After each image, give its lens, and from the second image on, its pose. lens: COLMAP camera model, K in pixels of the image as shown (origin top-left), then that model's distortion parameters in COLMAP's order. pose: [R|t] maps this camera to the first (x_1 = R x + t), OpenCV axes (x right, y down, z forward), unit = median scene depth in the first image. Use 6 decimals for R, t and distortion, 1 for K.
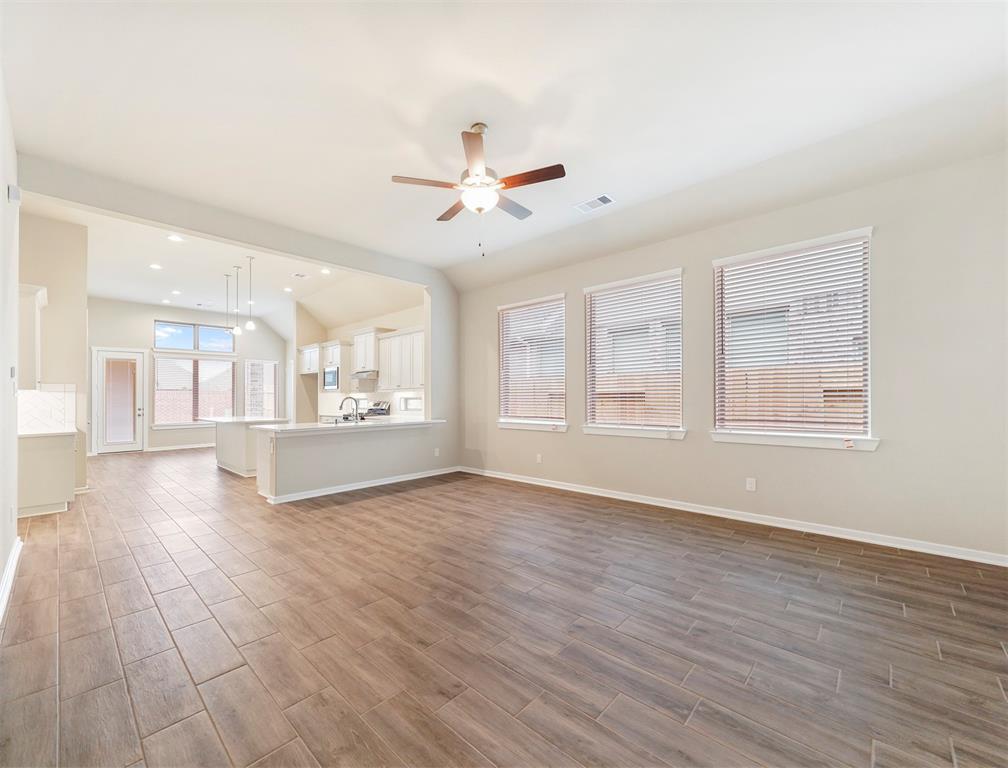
lens RADIAL K [[402.7, 0, 505.1], [0, 402.7, 388.0], [0, 0, 1]] dist [-0.000133, 0.000119]
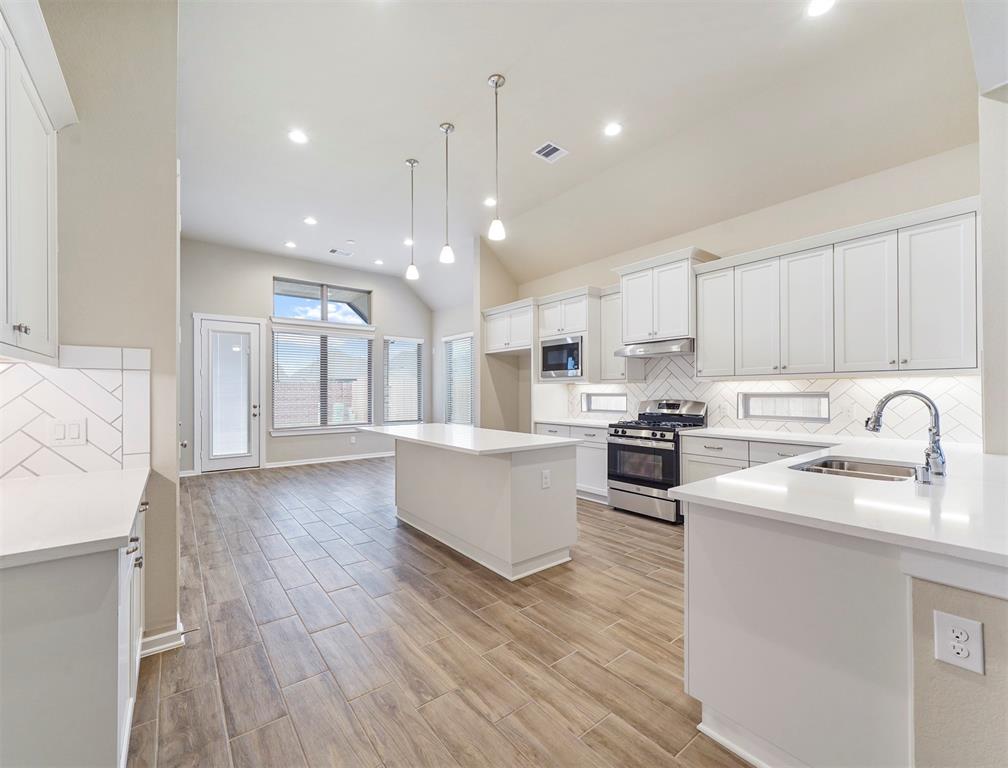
lens RADIAL K [[402.7, 0, 495.4], [0, 402.7, 389.9], [0, 0, 1]] dist [-0.000133, 0.000119]
pose [[0.987837, 0.008350, -0.155266, -0.411766], [-0.005945, 0.999855, 0.015947, 0.012094], [0.155377, -0.014830, 0.987744, 0.401711]]
